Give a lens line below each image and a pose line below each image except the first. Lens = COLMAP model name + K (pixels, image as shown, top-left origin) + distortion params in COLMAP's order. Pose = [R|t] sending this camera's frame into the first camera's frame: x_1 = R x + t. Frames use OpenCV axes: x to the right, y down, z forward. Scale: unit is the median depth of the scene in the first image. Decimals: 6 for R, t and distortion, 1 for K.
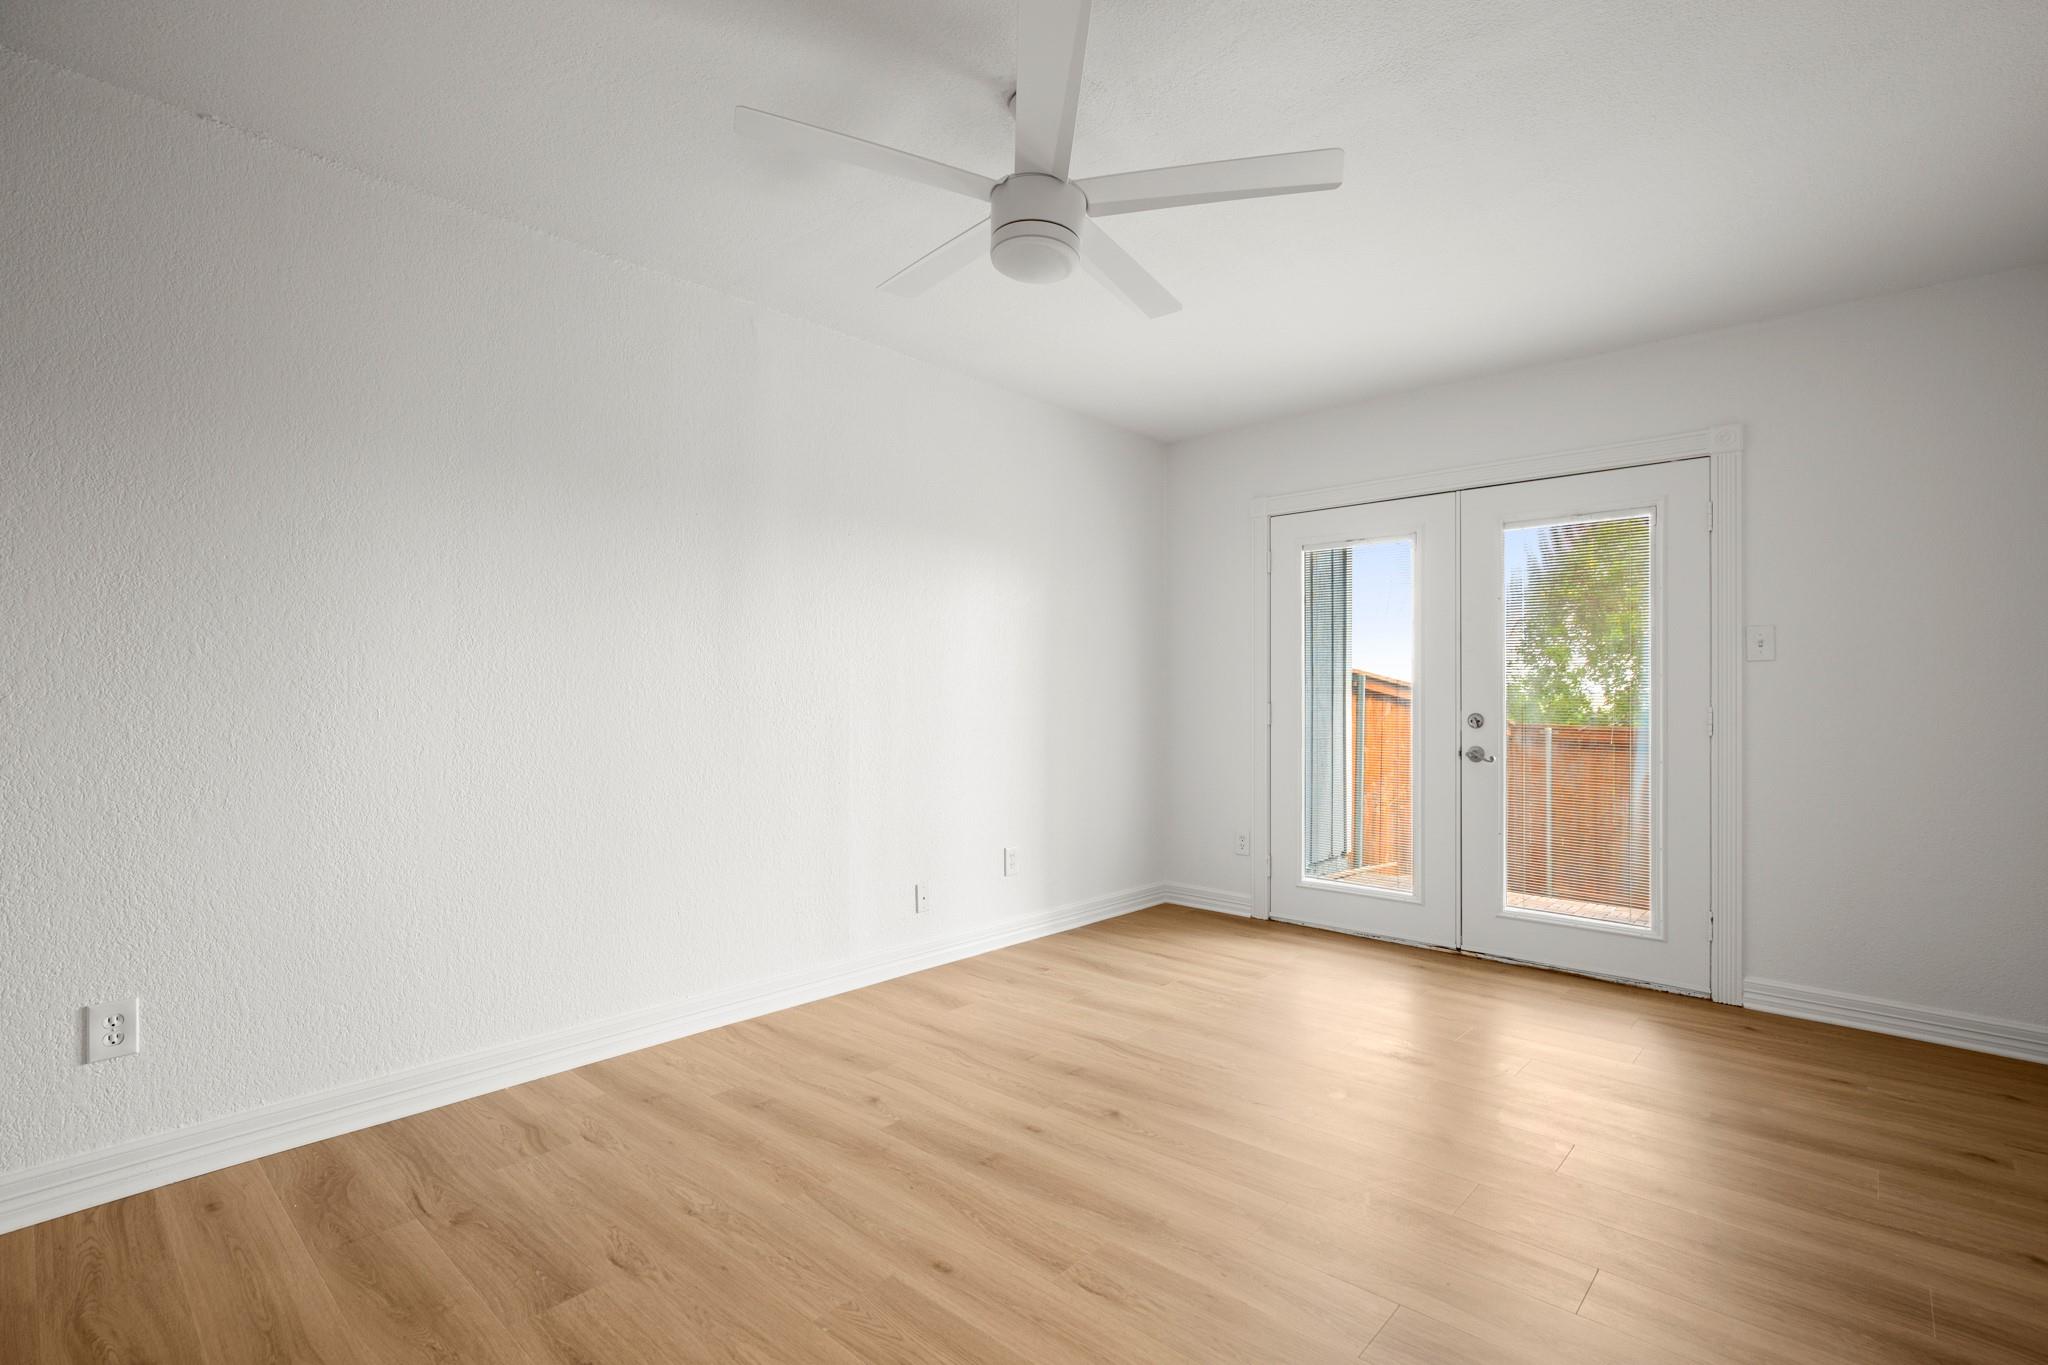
lens RADIAL K [[953.6, 0, 1042.8], [0, 953.6, 687.1], [0, 0, 1]] dist [-0.000829, -0.000236]
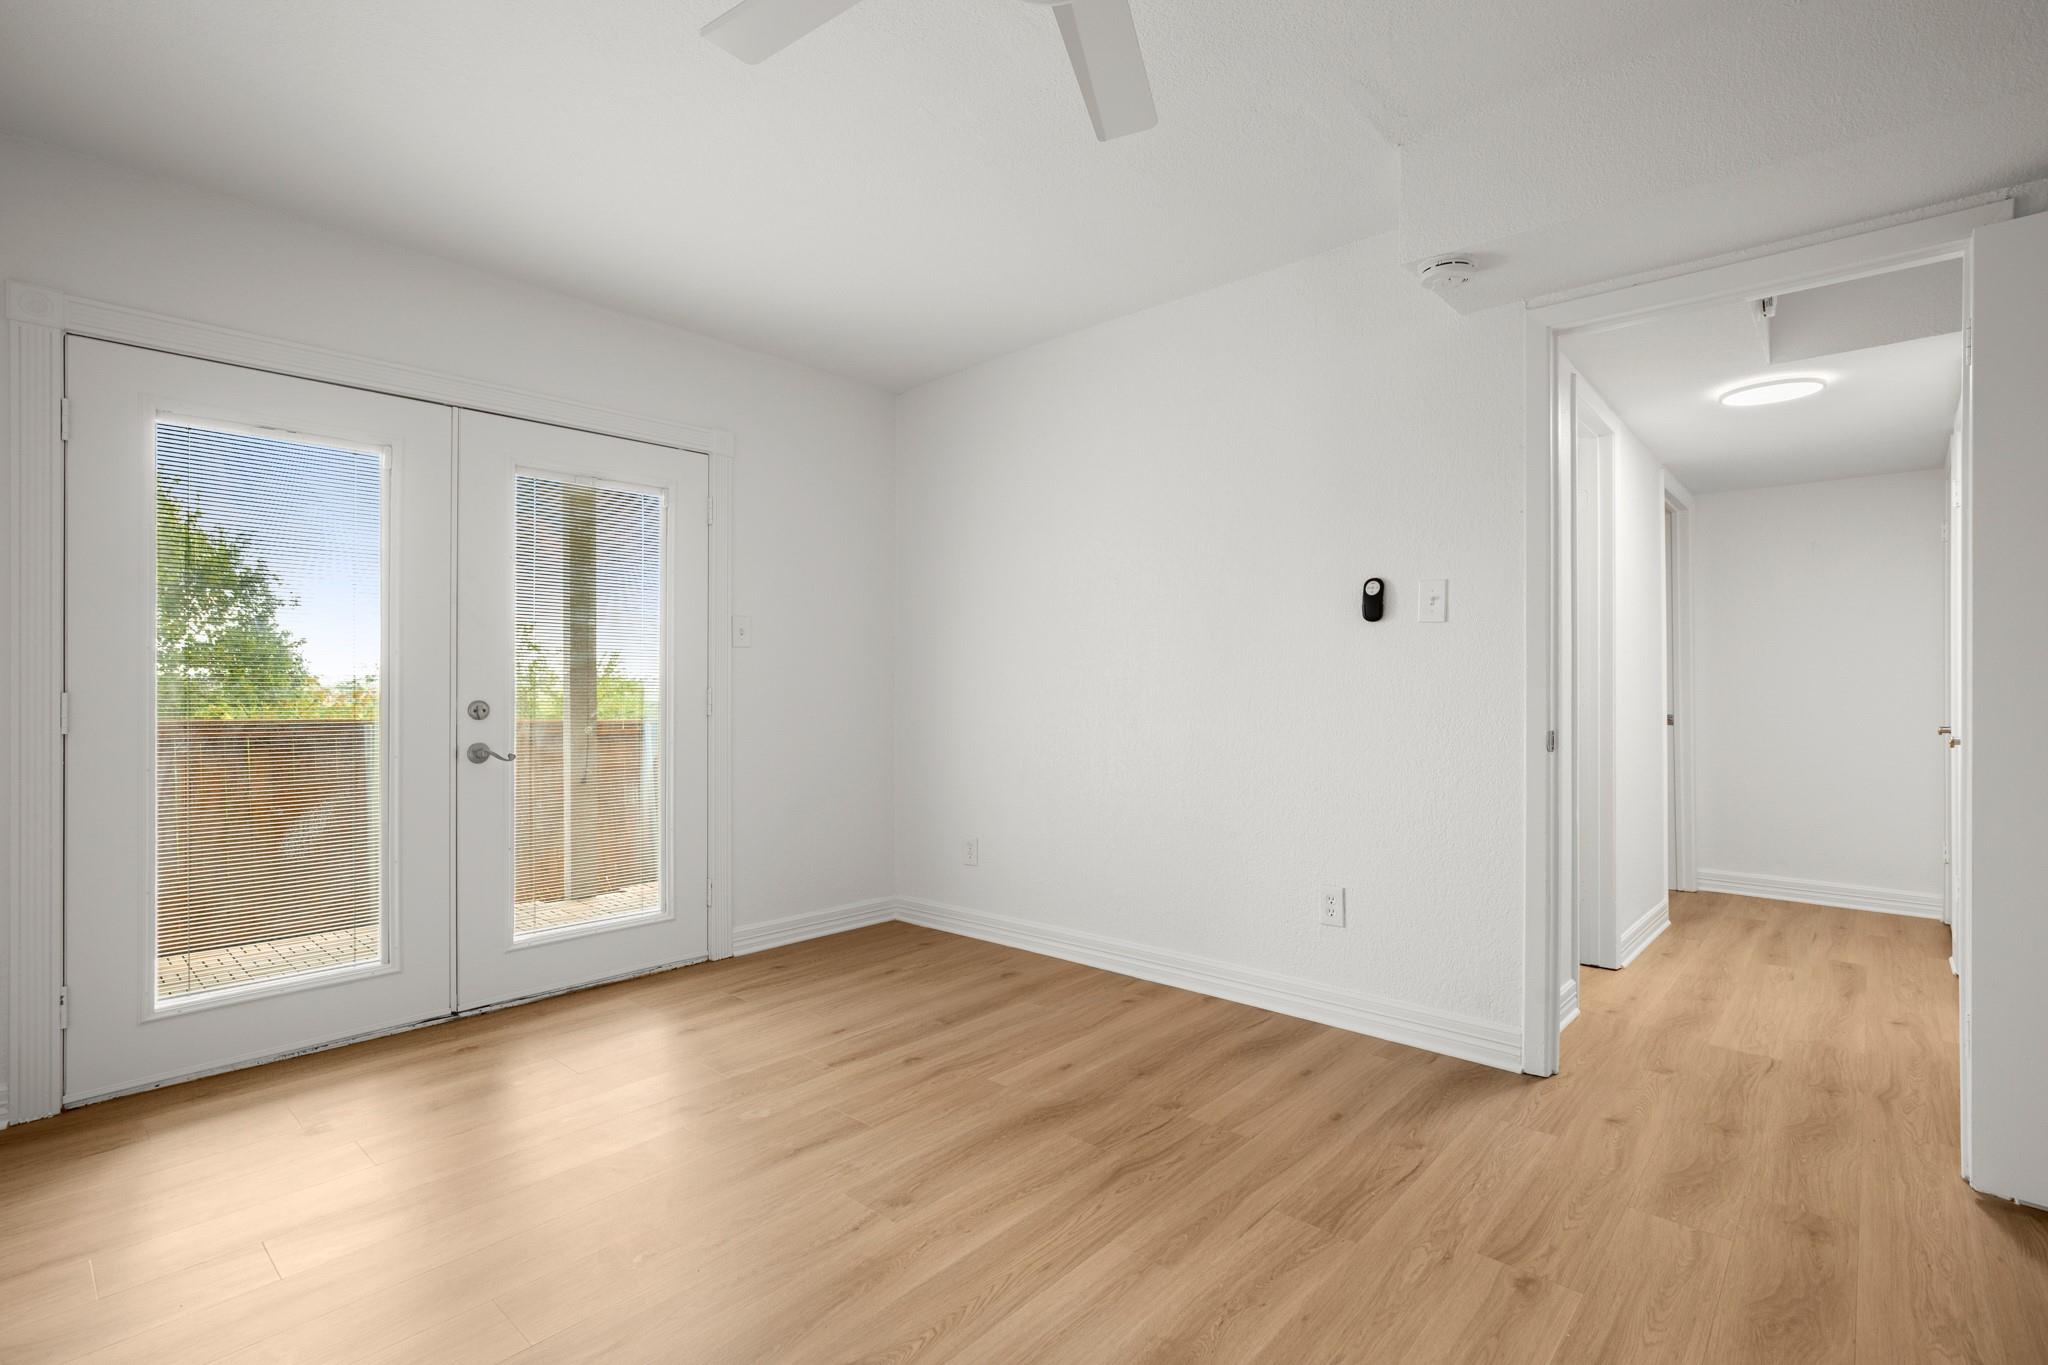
lens RADIAL K [[958.6, 0, 1074.2], [0, 958.6, 677.0], [0, 0, 1]] dist [-0.003590, -0.000038]
pose [[-0.019234, -0.001191, 0.999814, -0.369266], [-0.010168, 0.999948, 0.000995, 0.002669], [-0.999763, -0.010147, -0.019245, 0.585308]]
